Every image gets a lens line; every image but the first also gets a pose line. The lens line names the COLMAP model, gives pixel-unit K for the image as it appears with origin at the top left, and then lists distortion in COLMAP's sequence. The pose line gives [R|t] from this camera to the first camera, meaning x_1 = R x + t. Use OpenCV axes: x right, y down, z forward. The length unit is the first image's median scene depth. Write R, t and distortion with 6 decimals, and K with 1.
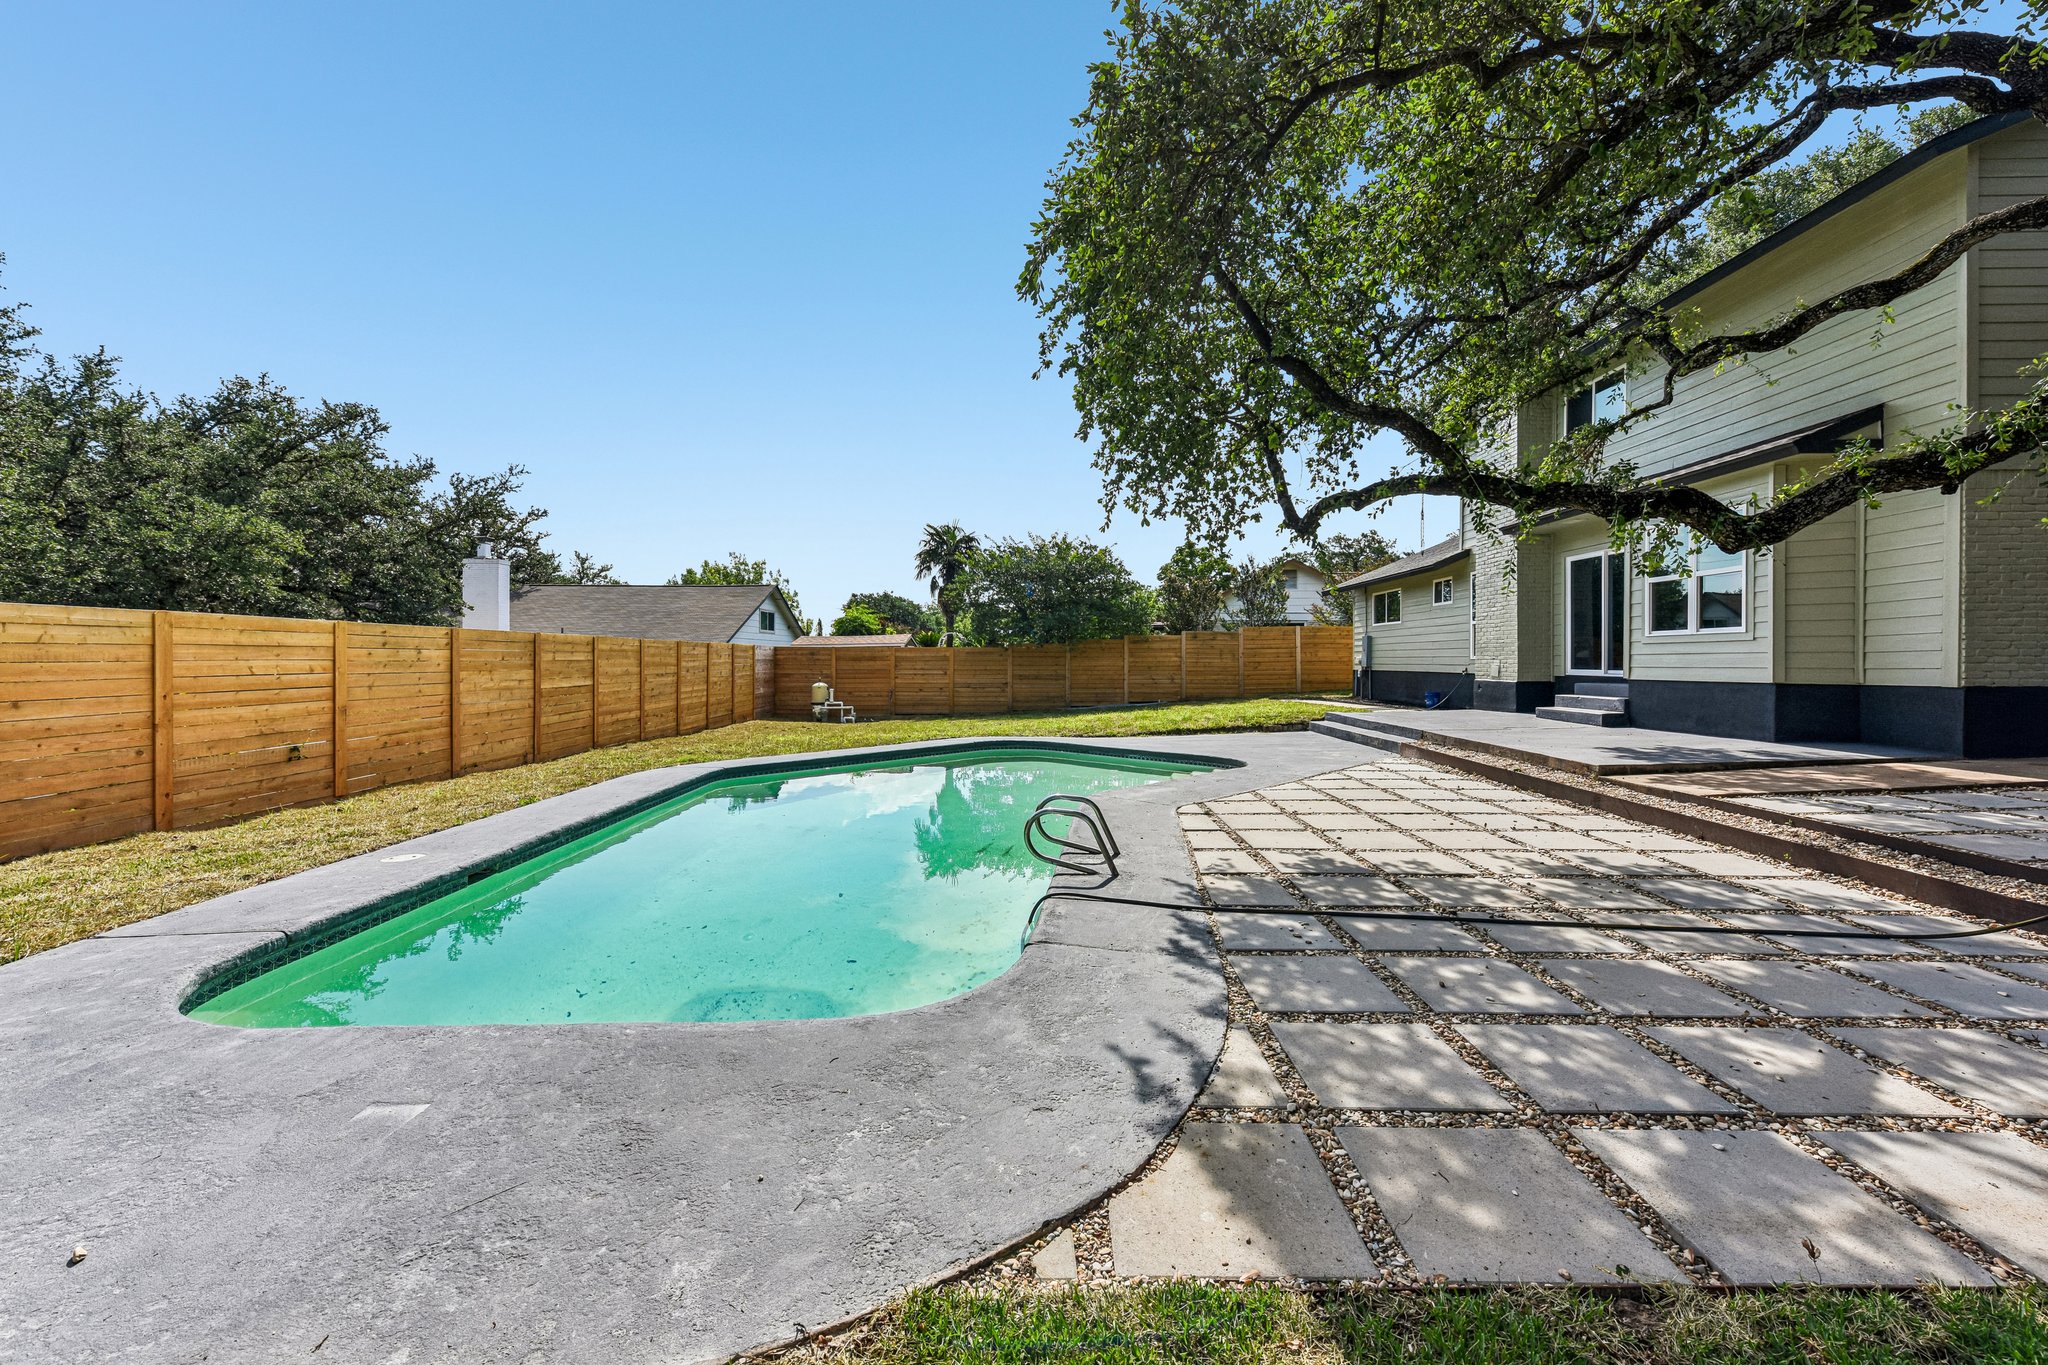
lens RADIAL K [[810.4, 0, 1030.0], [0, 810.4, 664.7], [0, 0, 1]] dist [0.010670, -0.001993]
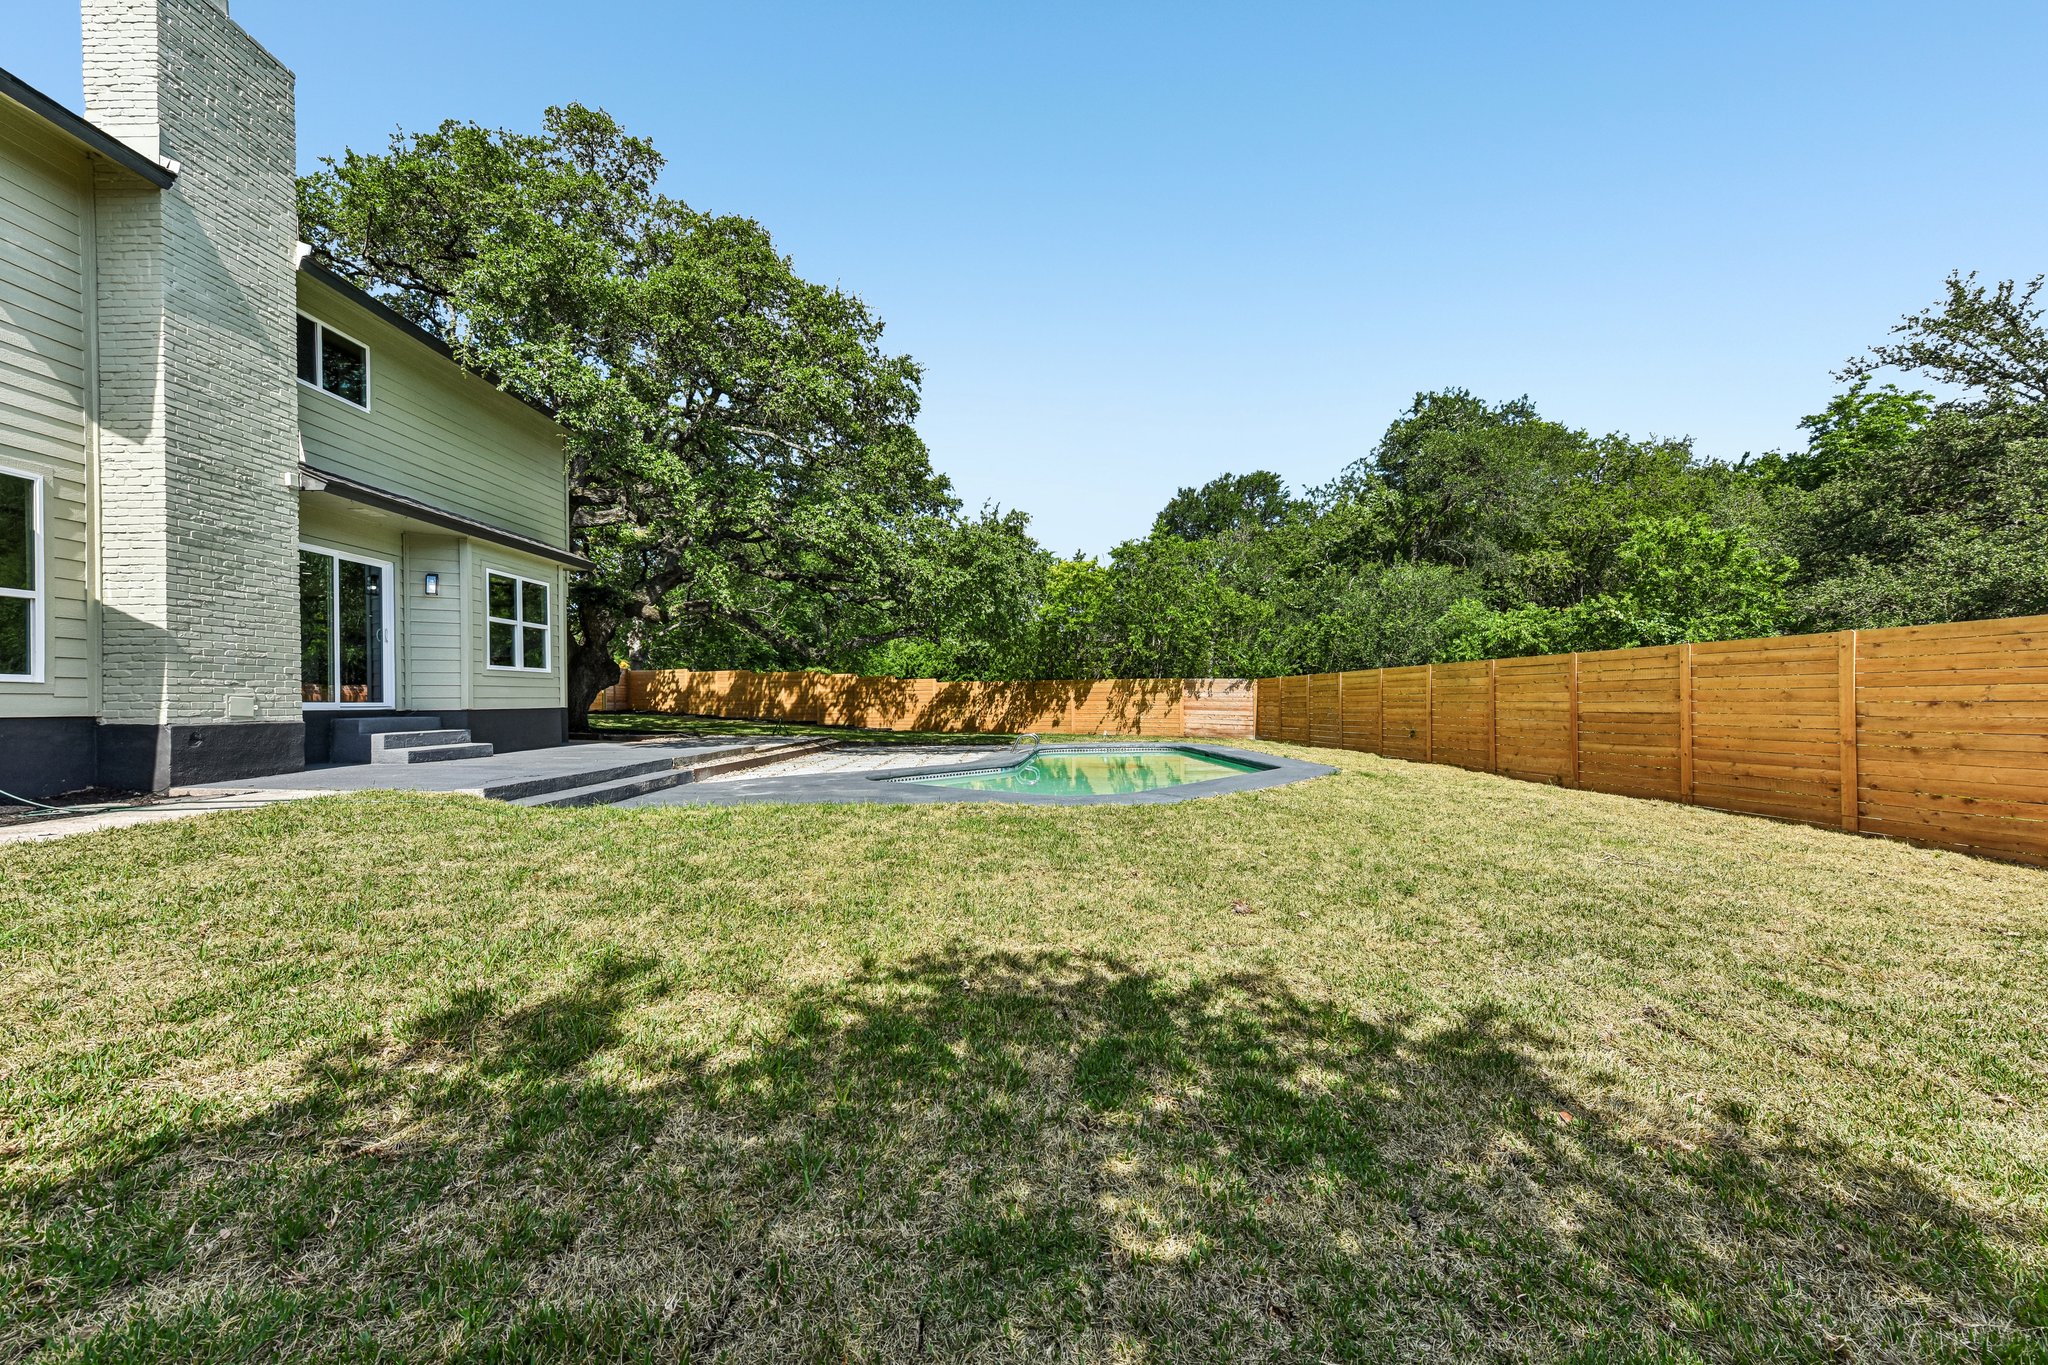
lens RADIAL K [[810.4, 0, 1031.6], [0, 810.4, 702.1], [0, 0, 1]] dist [0.010670, -0.001993]
pose [[-0.999468, 0.007368, -0.031760, 0.060009], [0.007057, 0.999926, 0.009889, 0.003486], [0.031830, 0.009660, -0.999447, 1.935918]]
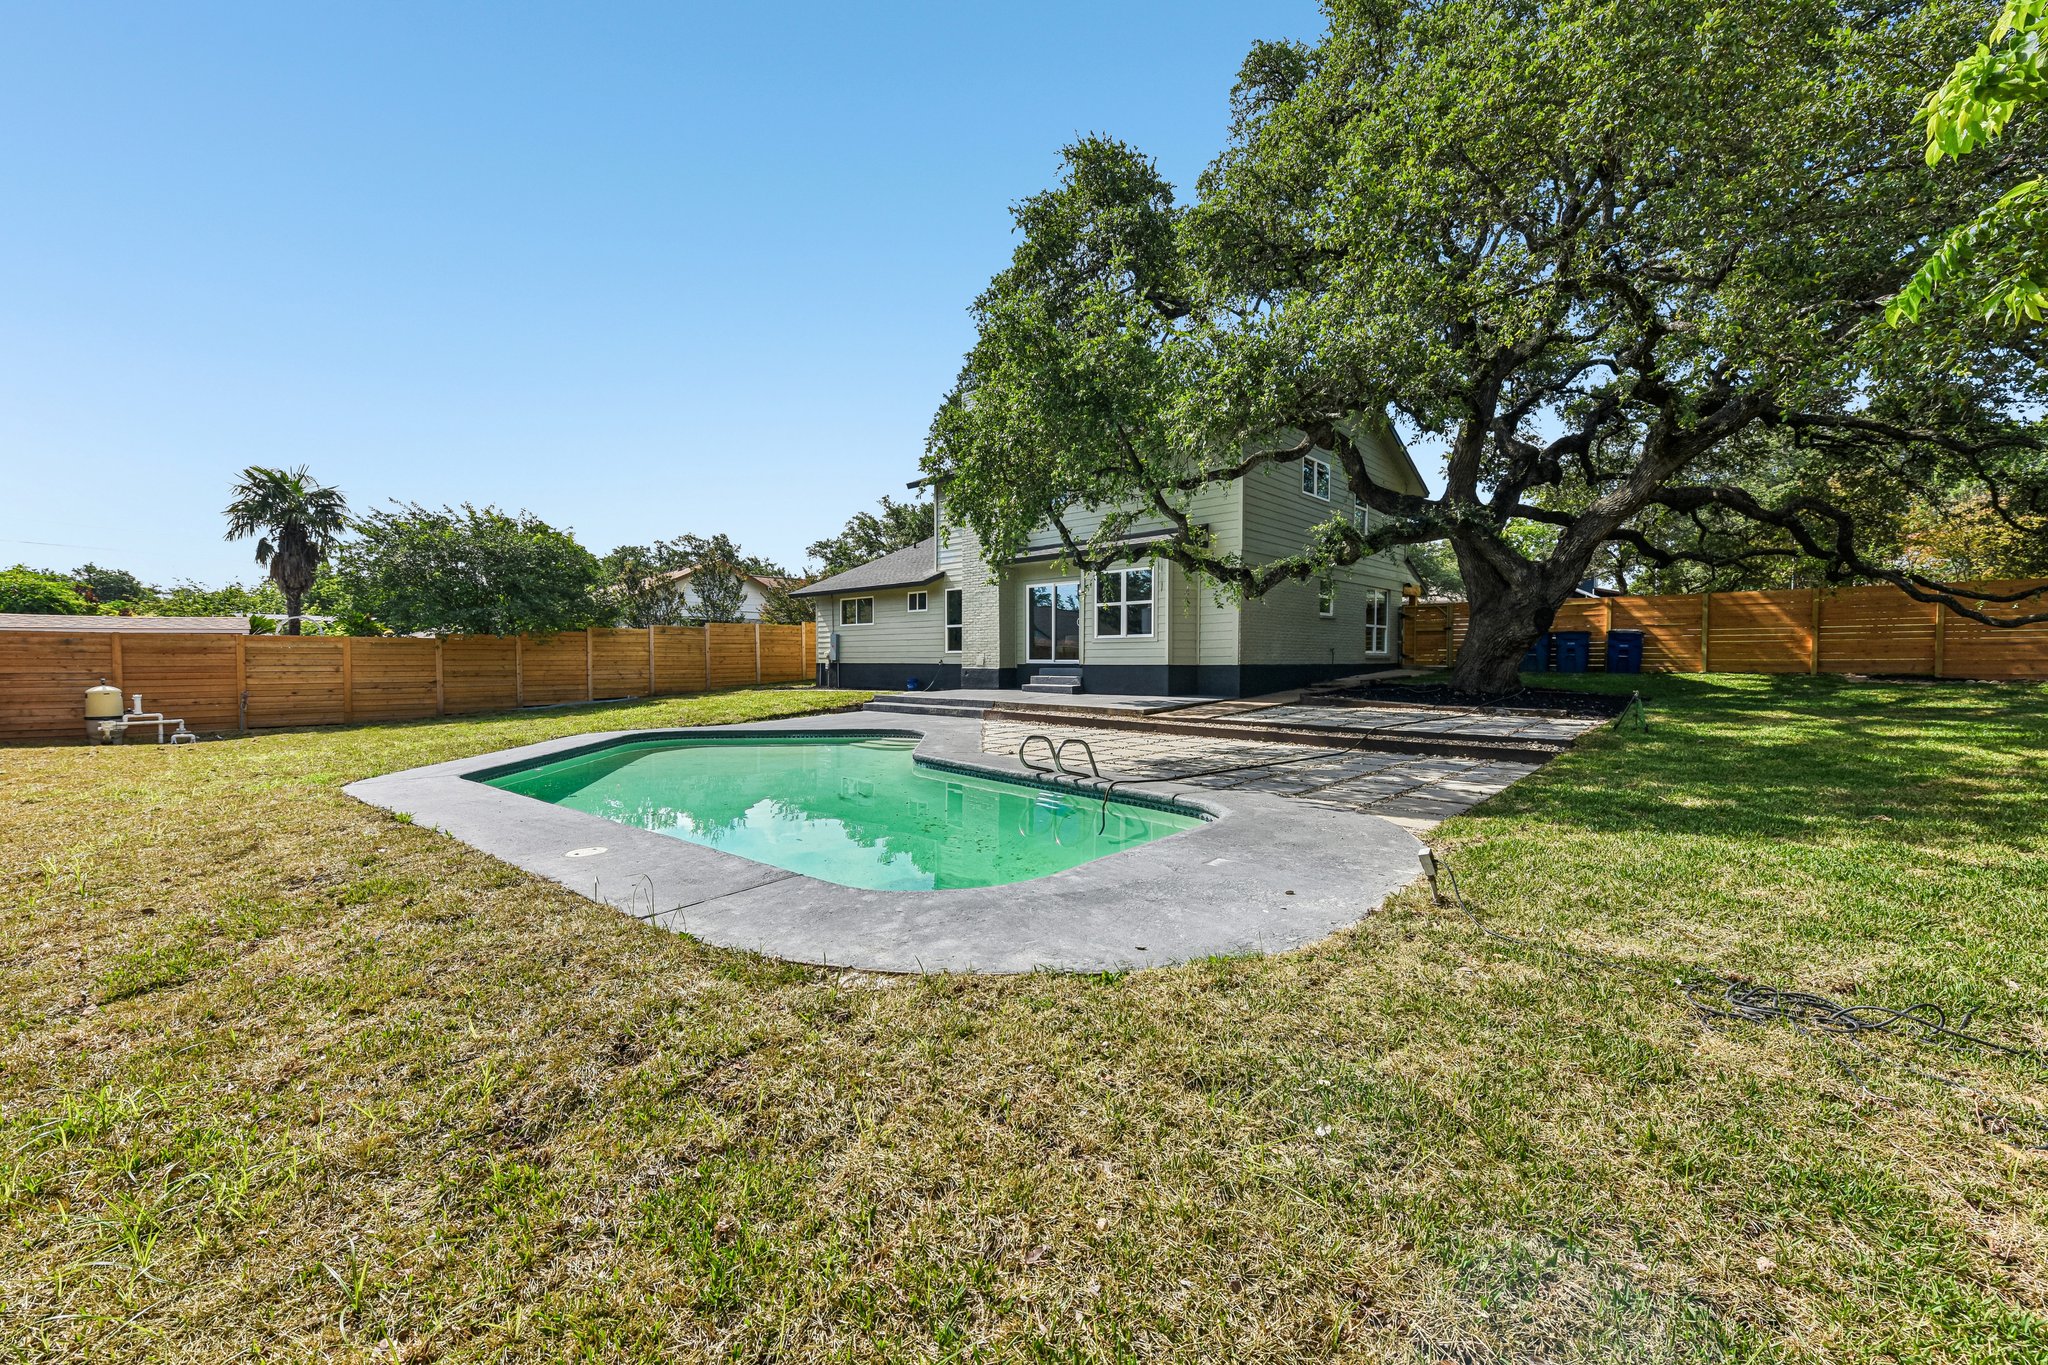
lens RADIAL K [[810.4, 0, 1022.7], [0, 810.4, 670.5], [0, 0, 1]] dist [0.010670, -0.001993]
pose [[0.663869, -0.011389, 0.747762, -0.537367], [0.004474, 0.999927, 0.011258, 0.010234], [-0.747836, -0.004128, 0.663871, 0.007252]]
